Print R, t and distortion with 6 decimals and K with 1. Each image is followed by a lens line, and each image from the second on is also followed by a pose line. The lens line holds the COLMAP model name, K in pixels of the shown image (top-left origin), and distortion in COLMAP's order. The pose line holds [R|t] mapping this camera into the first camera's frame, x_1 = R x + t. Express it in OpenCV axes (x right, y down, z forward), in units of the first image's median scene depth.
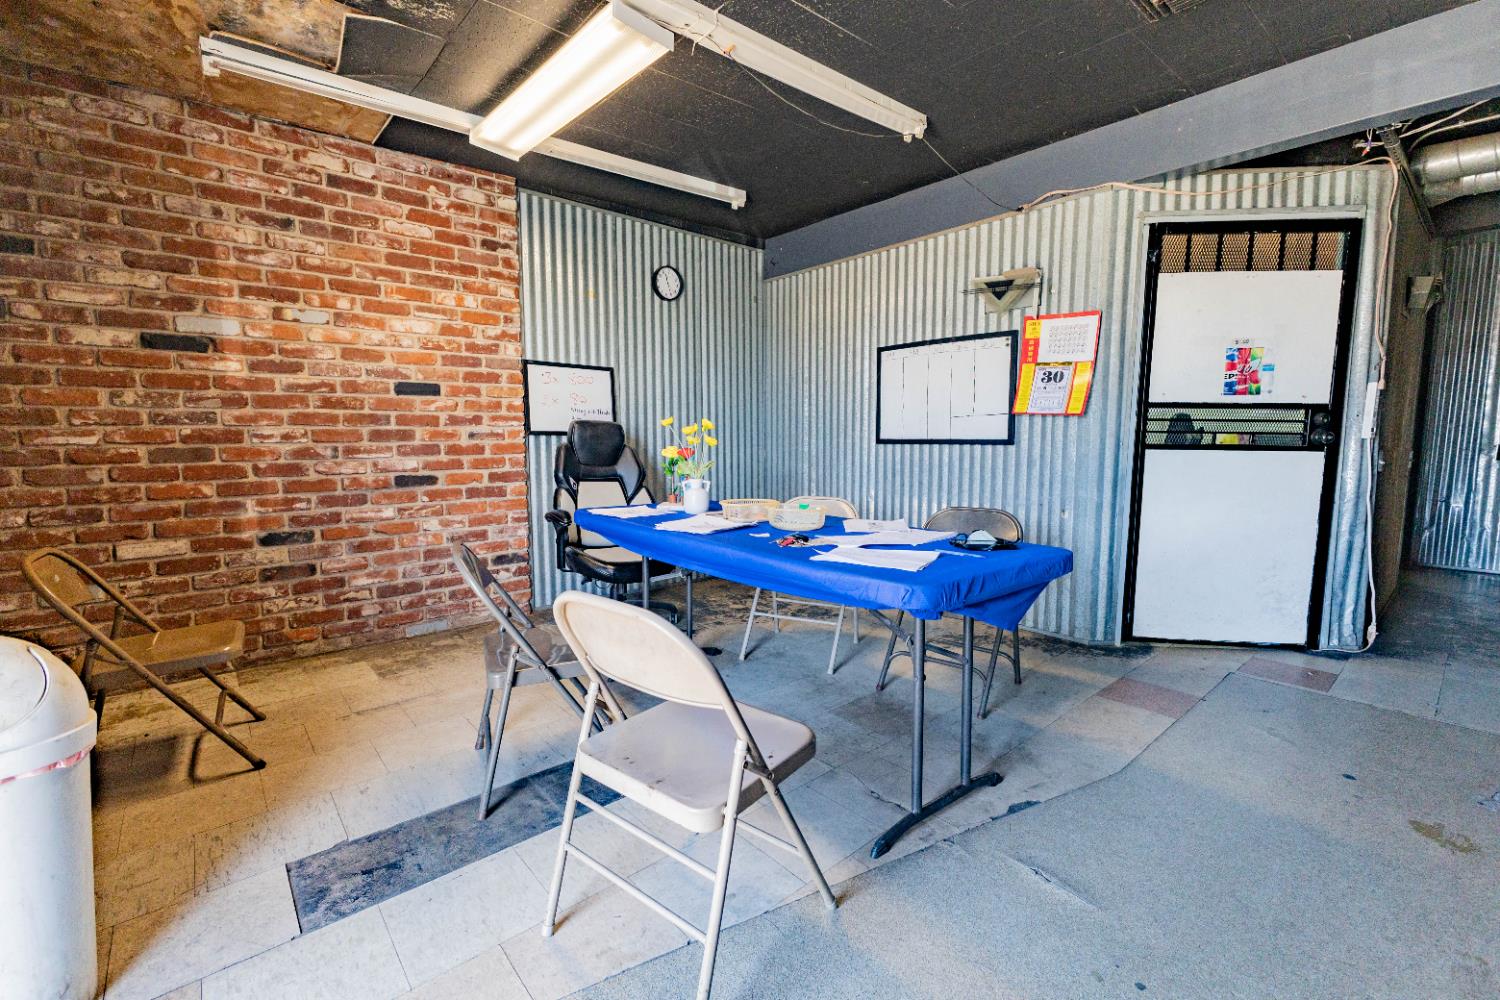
lens RADIAL K [[645.1, 0, 755.4], [0, 645.1, 497.7], [0, 0, 1]] dist [0.008185, -0.000833]
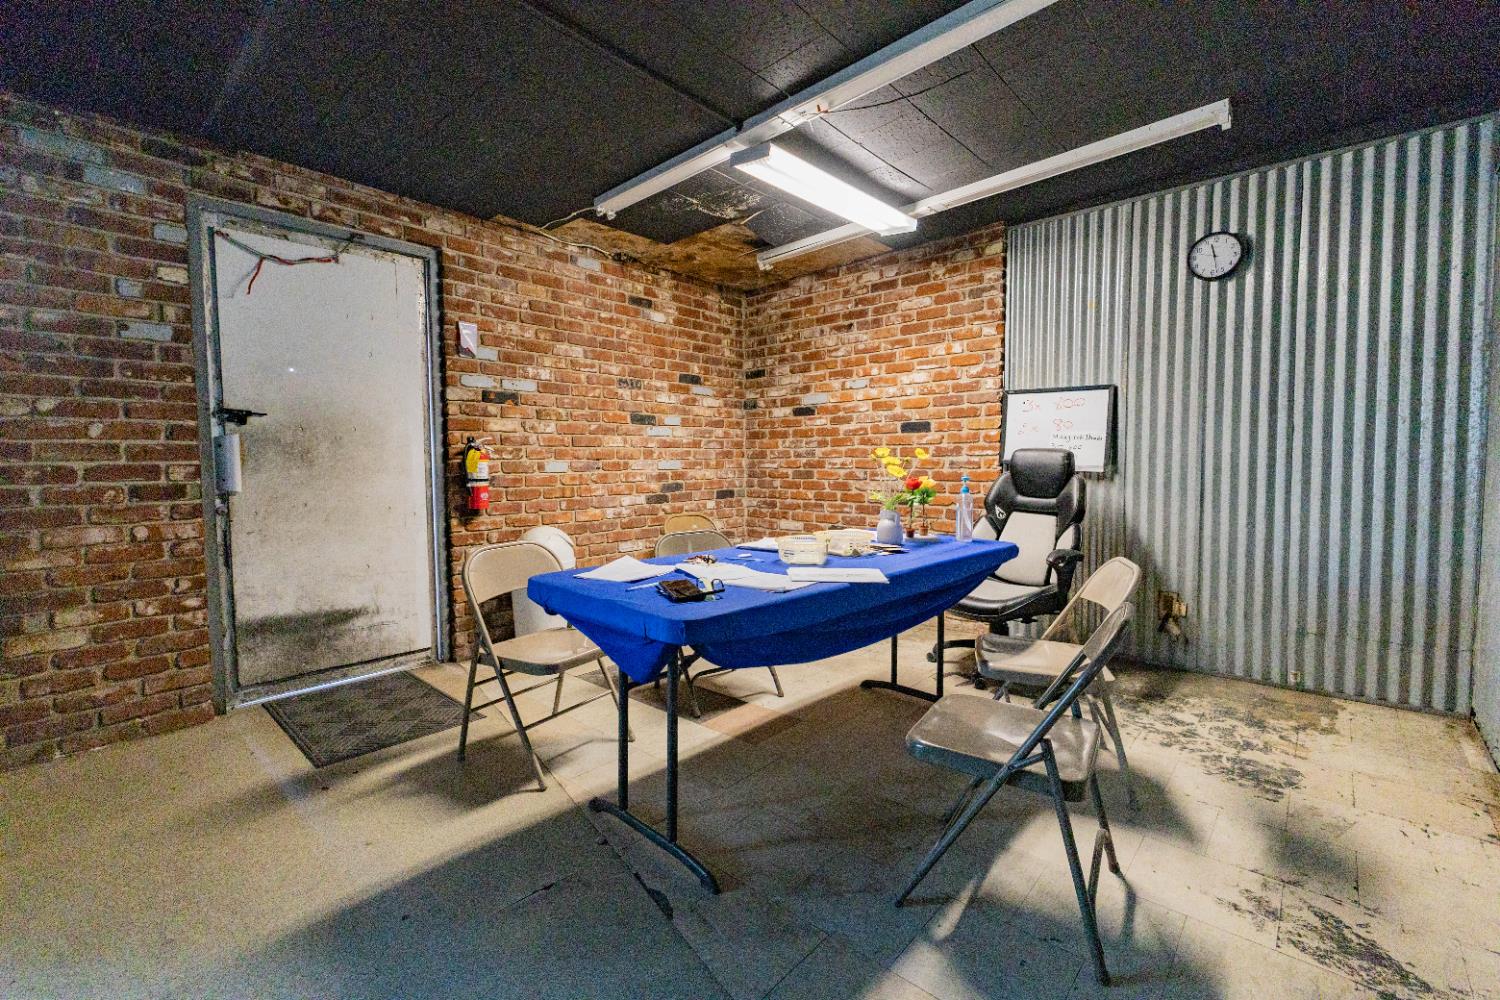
lens RADIAL K [[645.1, 0, 755.0], [0, 645.1, 500.4], [0, 0, 1]] dist [0.008185, -0.000833]
pose [[0.122700, 0.060876, -0.990575, 0.737041], [-0.097364, 0.994040, 0.049029, -0.061067], [0.987656, 0.090430, 0.127896, 0.574478]]
